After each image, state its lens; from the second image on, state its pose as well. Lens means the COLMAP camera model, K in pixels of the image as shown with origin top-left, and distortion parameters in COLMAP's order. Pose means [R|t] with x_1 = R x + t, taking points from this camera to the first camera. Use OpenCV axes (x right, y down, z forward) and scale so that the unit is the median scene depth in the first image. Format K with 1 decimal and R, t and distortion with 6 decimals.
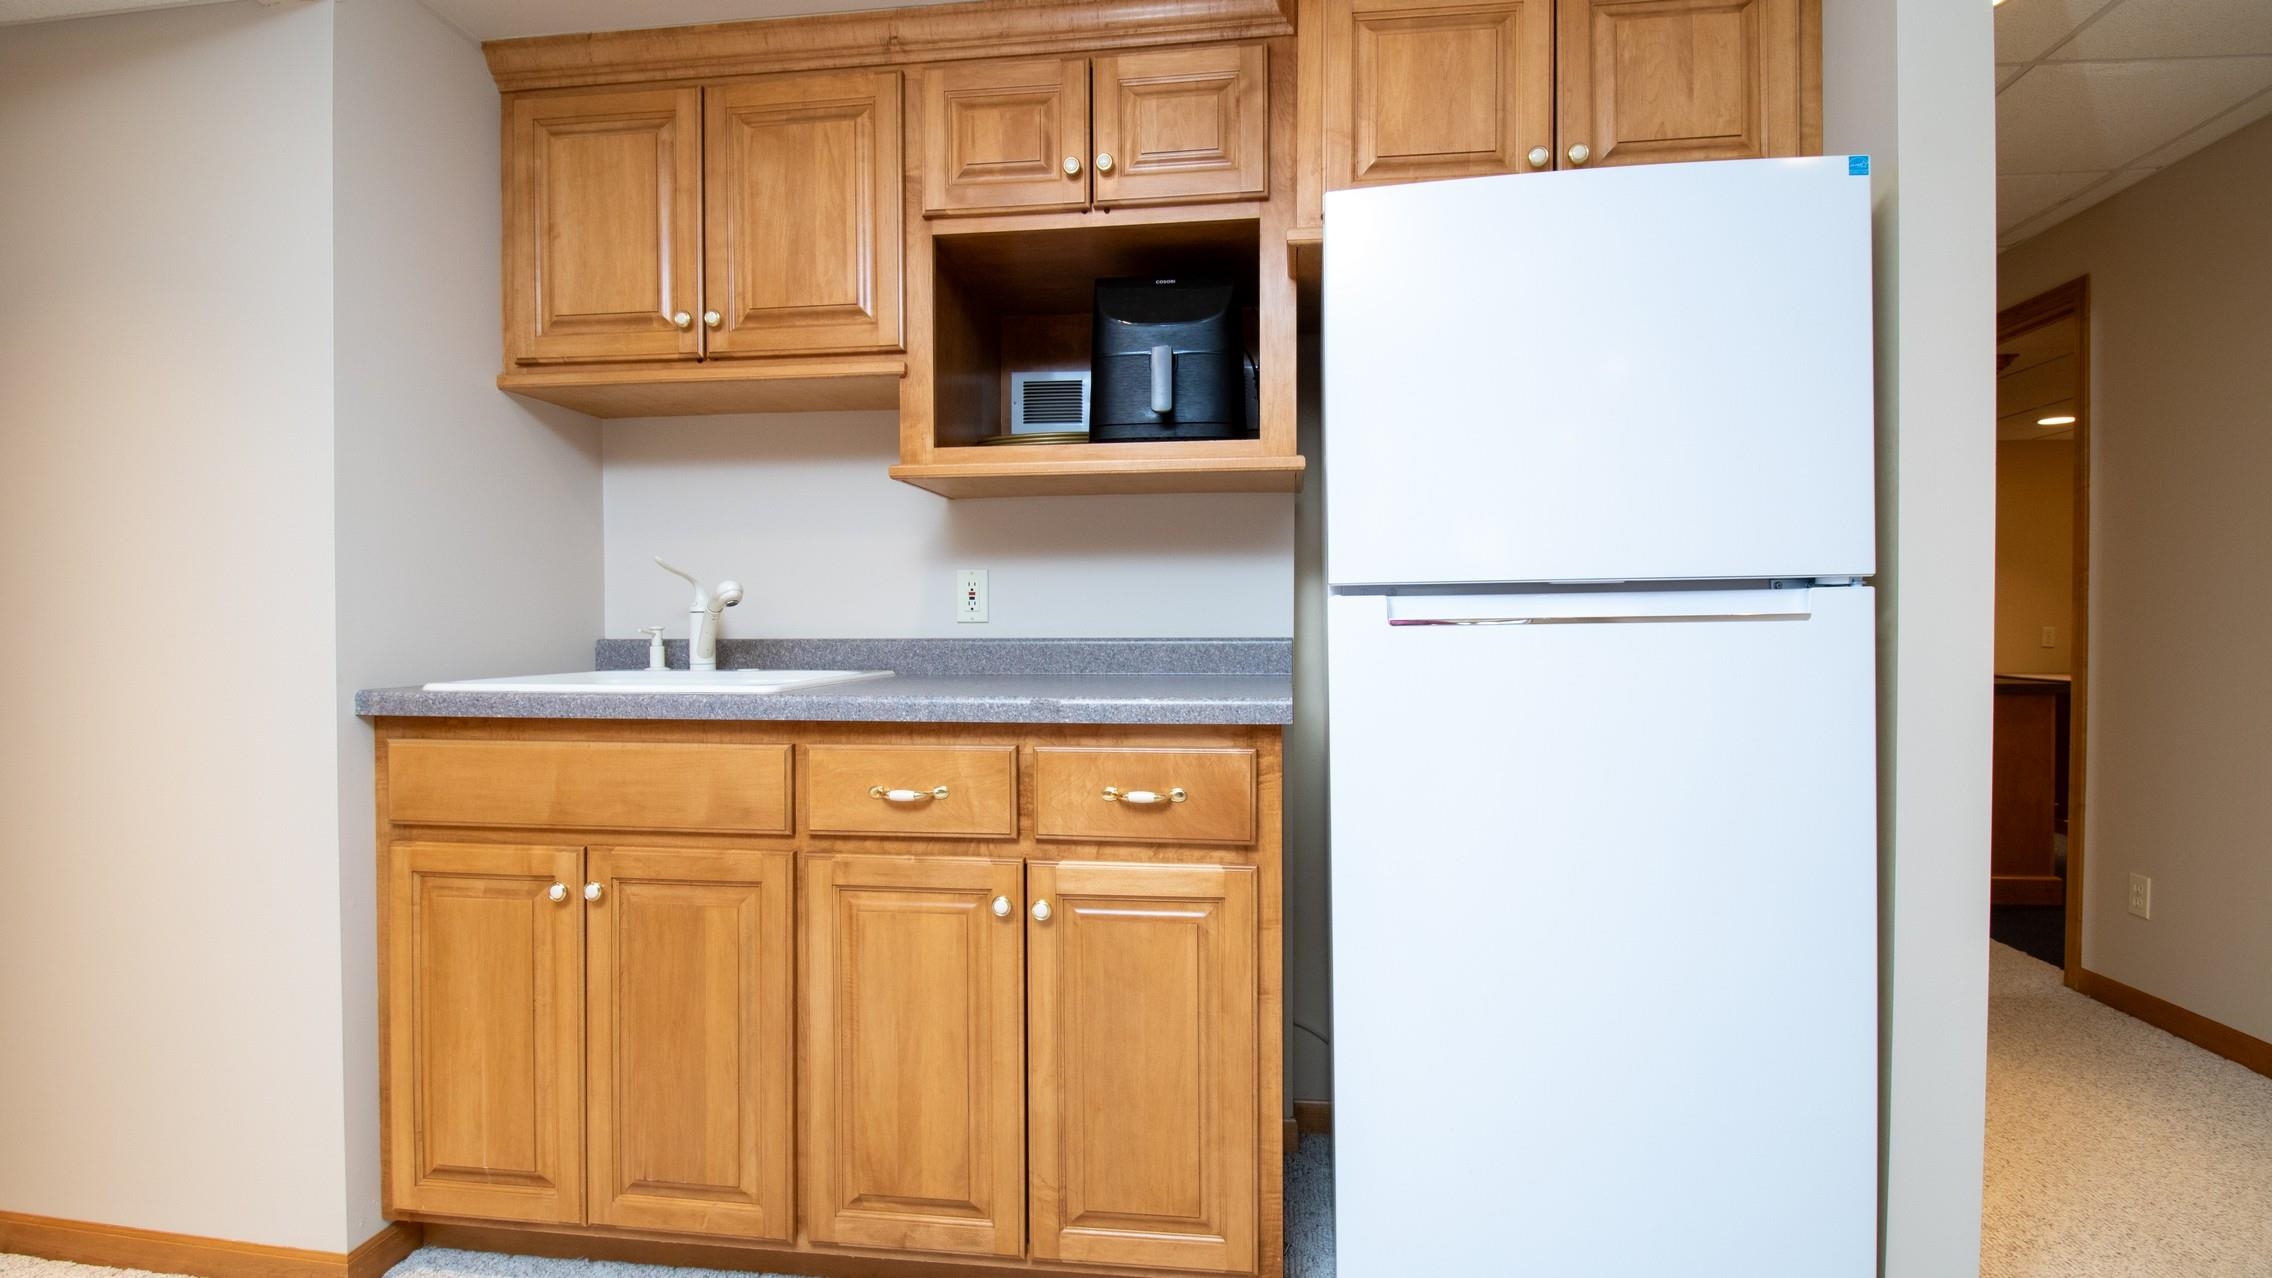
lens RADIAL K [[1055.8, 0, 1134.1], [0, 1055.8, 652.9], [0, 0, 1]] dist [-0.022575, -0.000150]
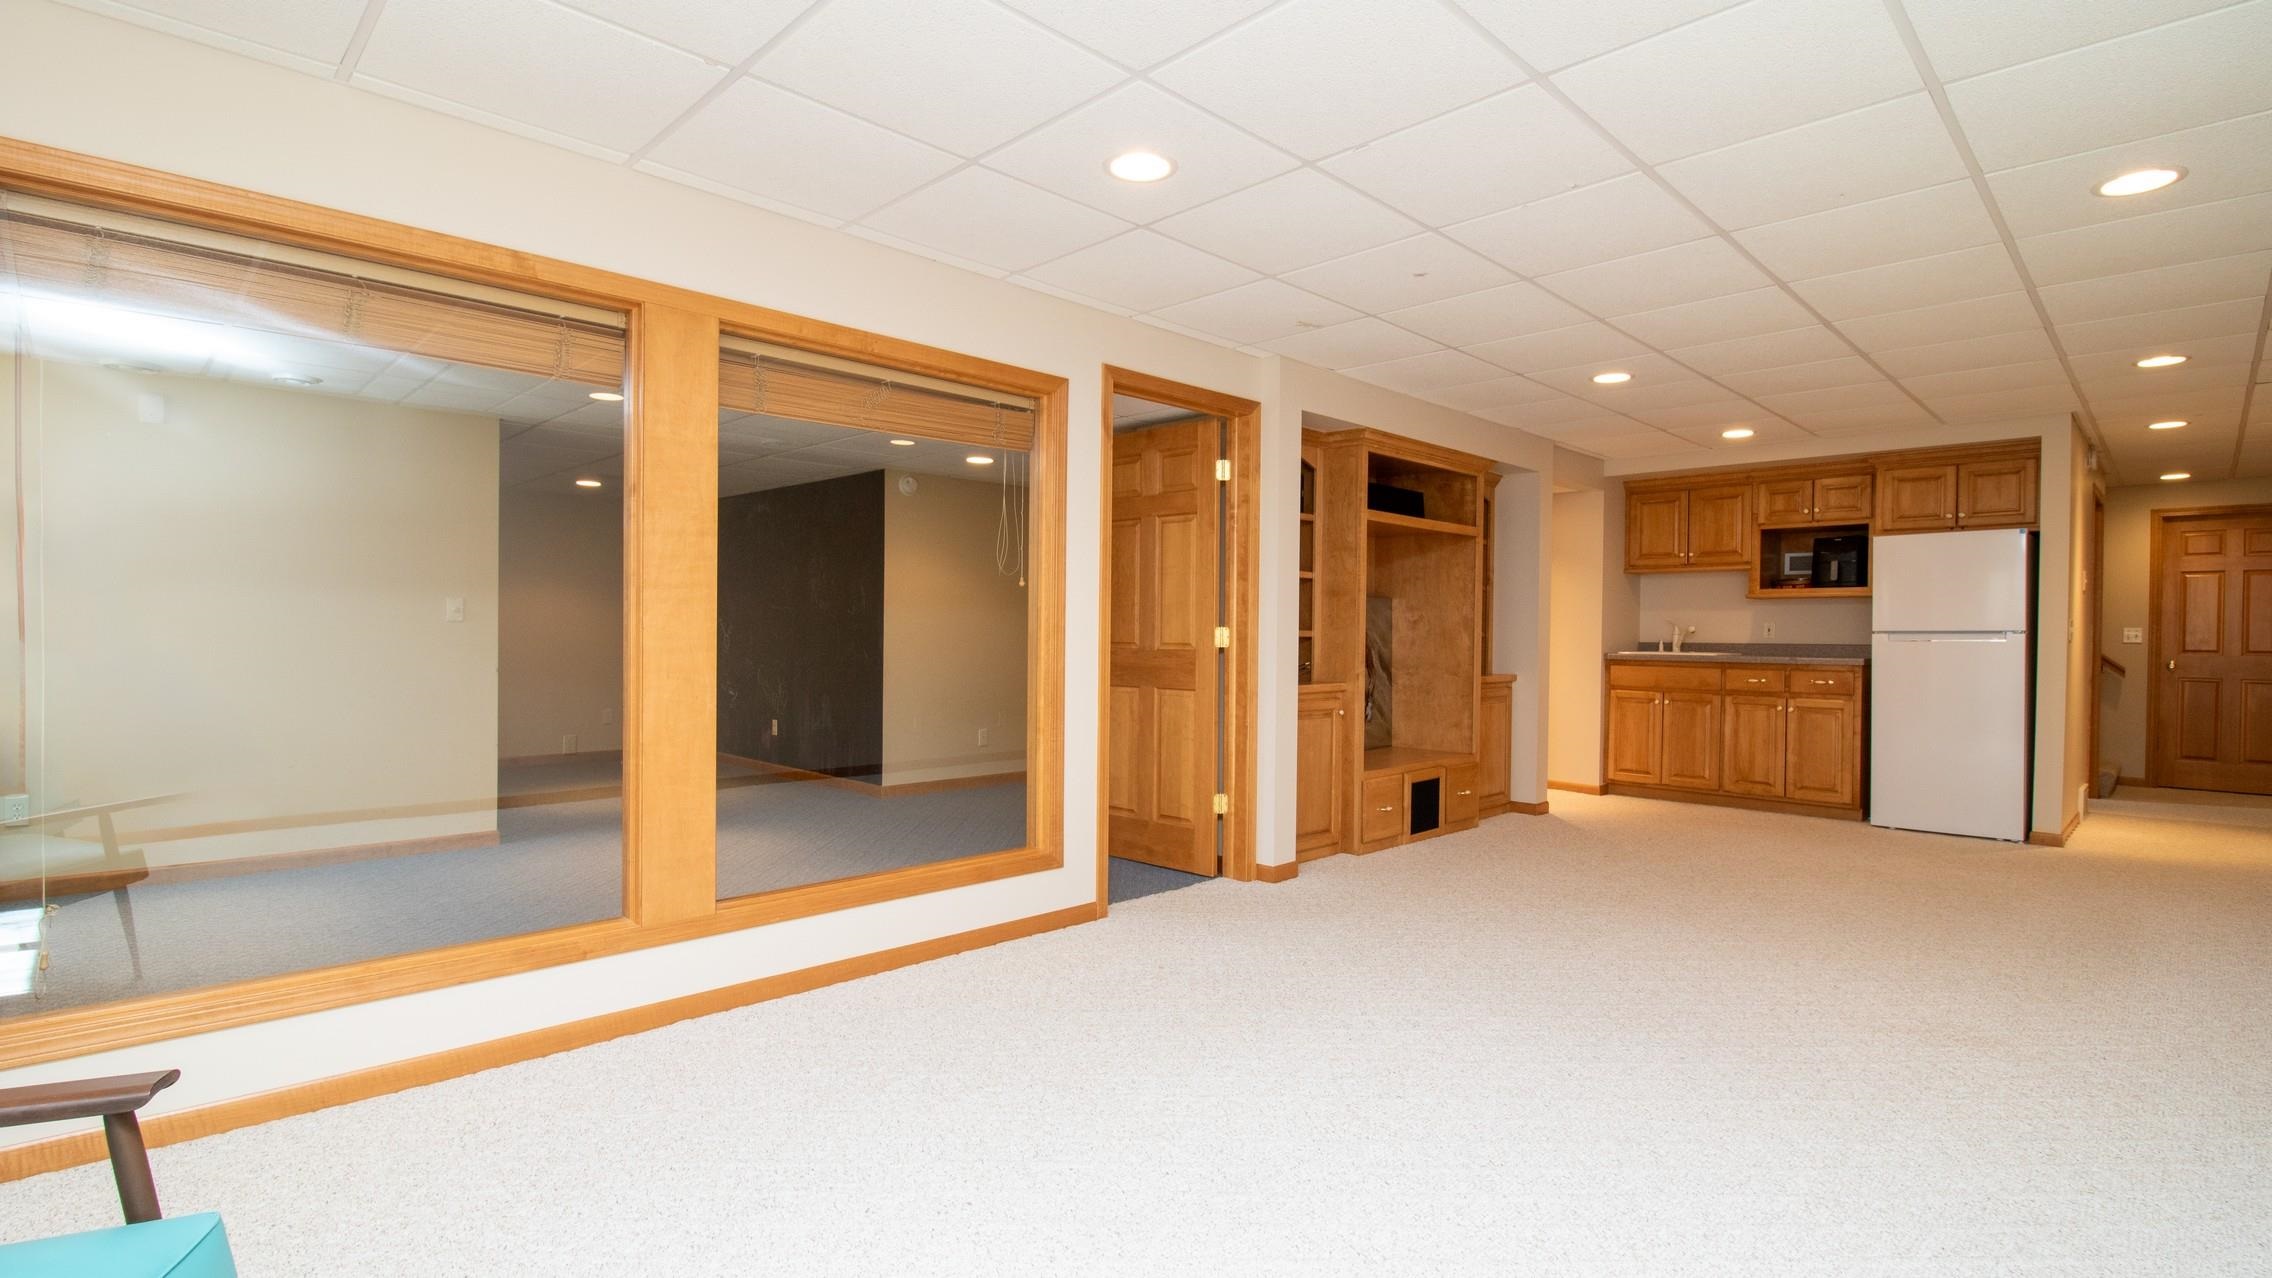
lens RADIAL K [[1055.8, 0, 1134.1], [0, 1055.8, 652.9], [0, 0, 1]] dist [-0.022575, -0.000150]
pose [[0.788352, 0.020584, -0.614880, 0.362382], [-0.022580, 0.999735, 0.004517, 0.057050], [0.614810, 0.010324, 0.788607, -3.474341]]
